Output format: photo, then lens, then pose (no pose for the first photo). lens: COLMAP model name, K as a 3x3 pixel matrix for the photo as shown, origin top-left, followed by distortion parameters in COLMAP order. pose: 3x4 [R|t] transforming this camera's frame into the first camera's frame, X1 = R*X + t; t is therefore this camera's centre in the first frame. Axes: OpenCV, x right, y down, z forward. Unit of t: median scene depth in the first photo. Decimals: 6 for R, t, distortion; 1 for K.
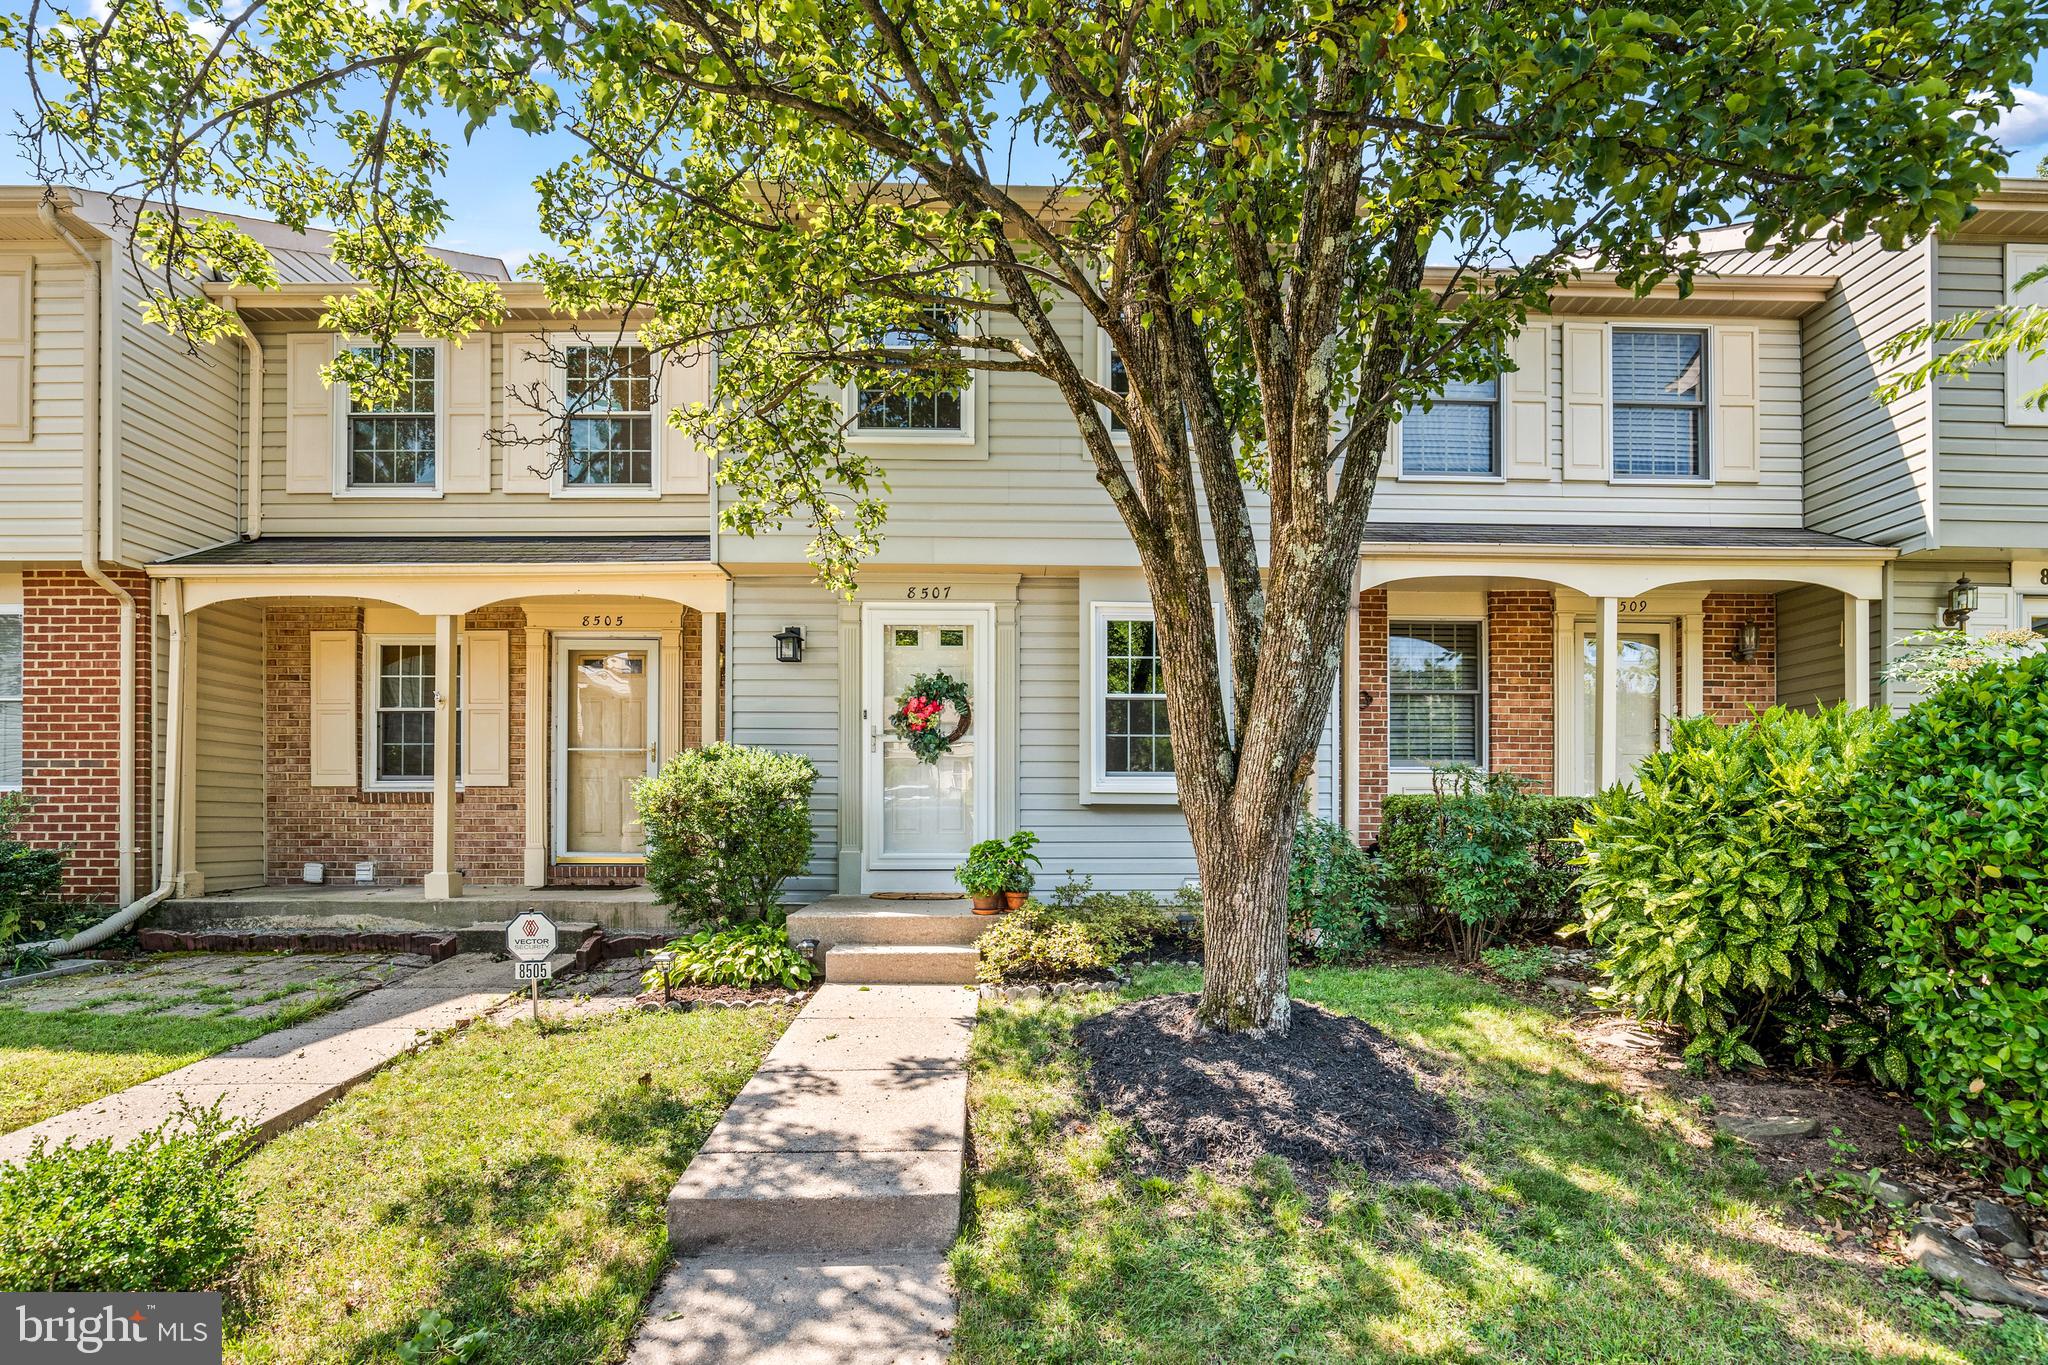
lens RADIAL K [[940.7, 0, 1051.4], [0, 940.7, 687.3], [0, 0, 1]] dist [-0.013998, 0.000500]
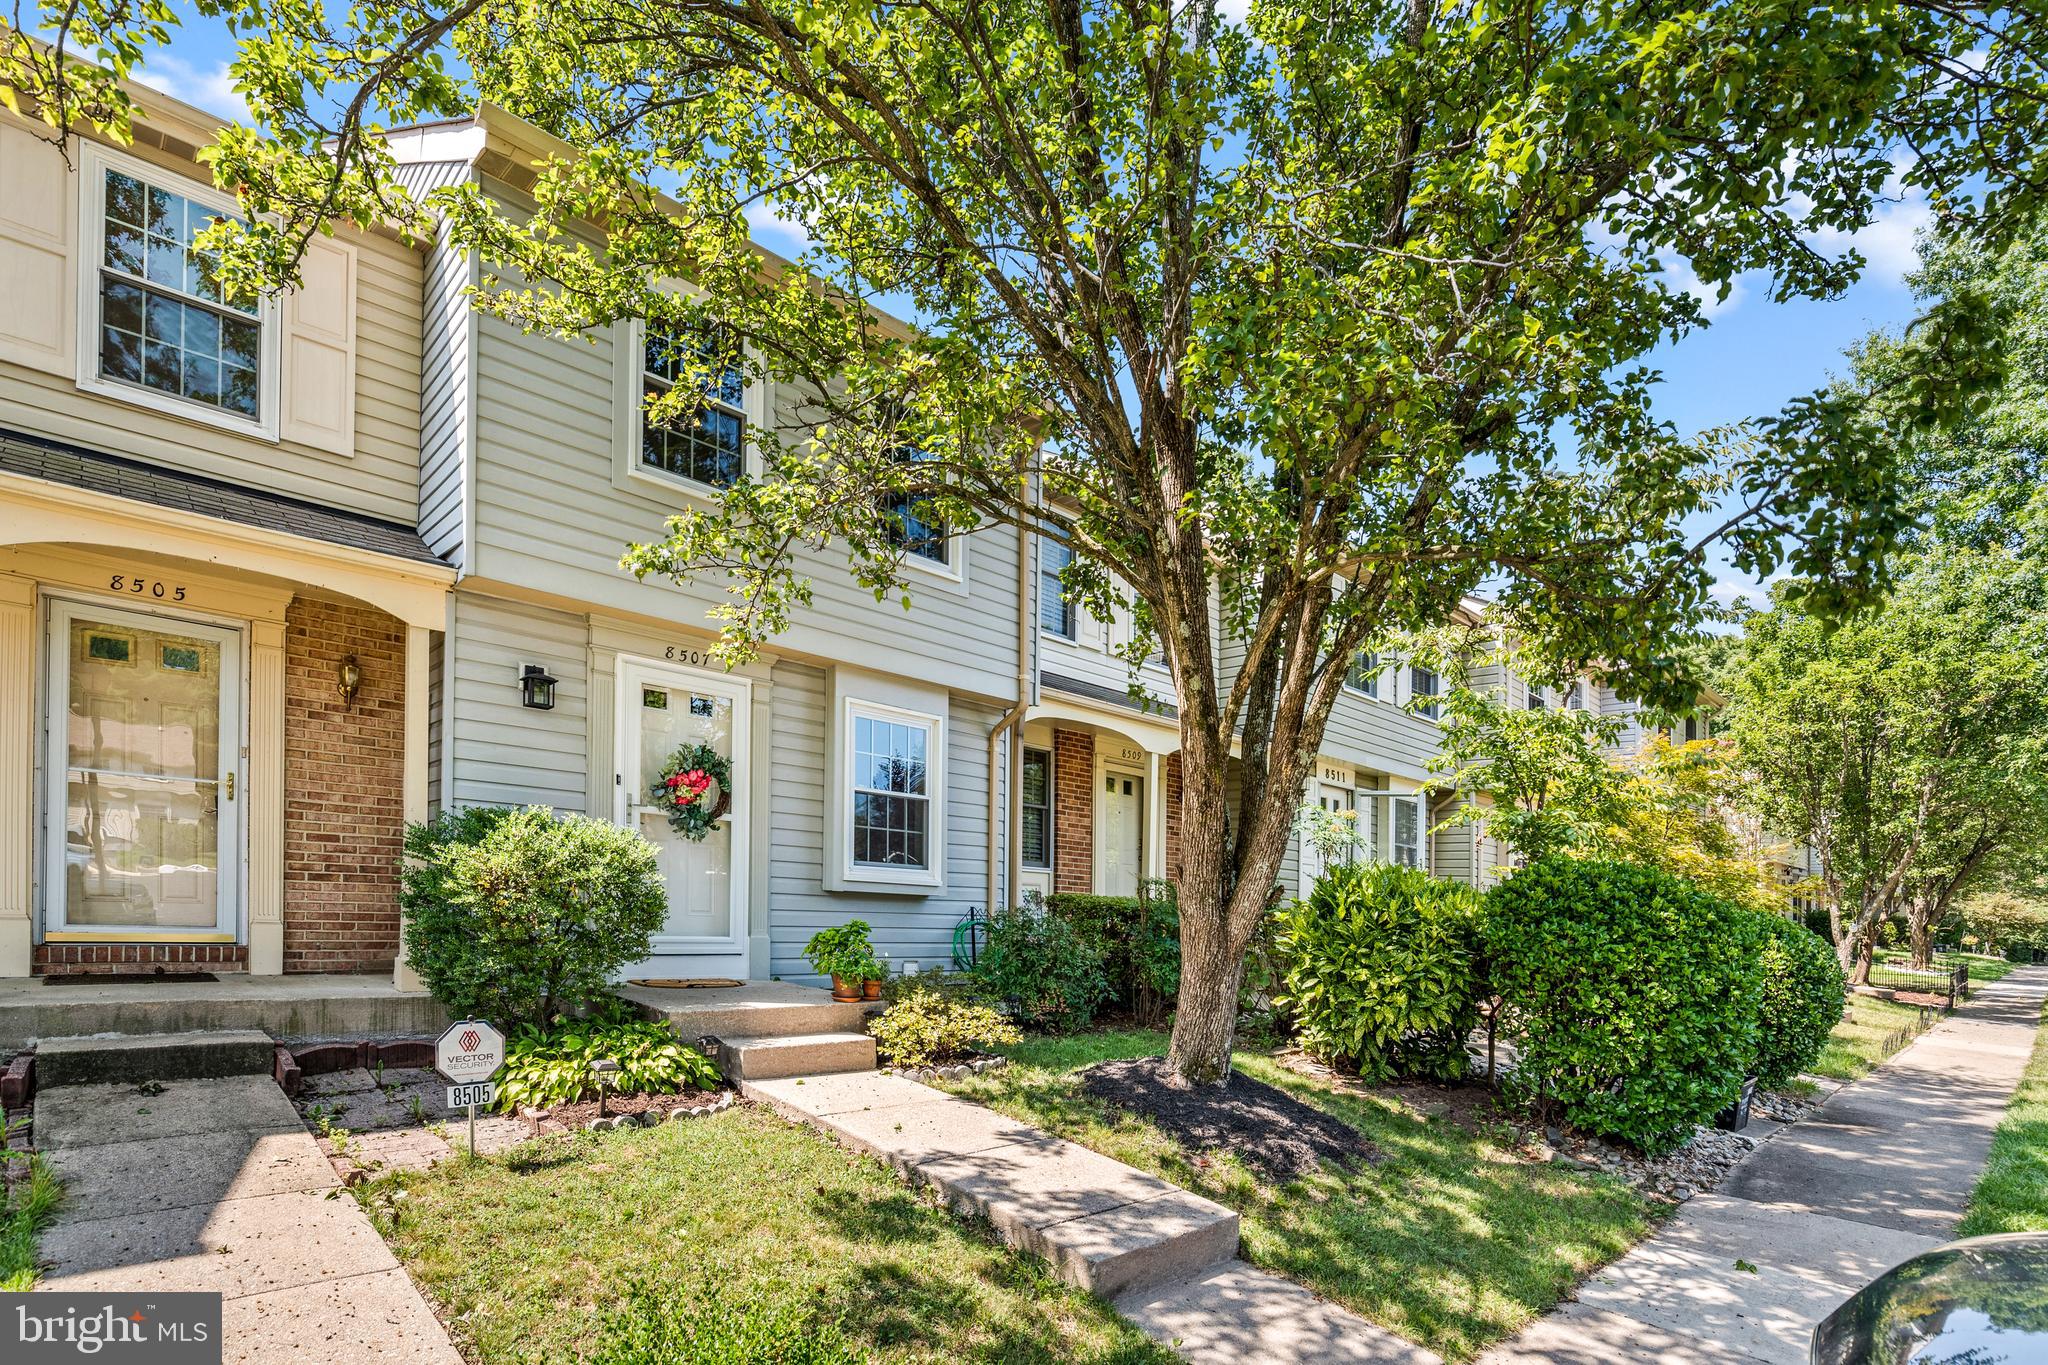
lens RADIAL K [[940.7, 0, 1051.4], [0, 940.7, 687.3], [0, 0, 1]] dist [-0.013998, 0.000500]
pose [[0.747008, 0.177614, 0.640650, -0.480433], [-0.133585, 0.984098, -0.117069, -0.008441], [-0.651256, 0.001870, 0.758856, 0.044118]]
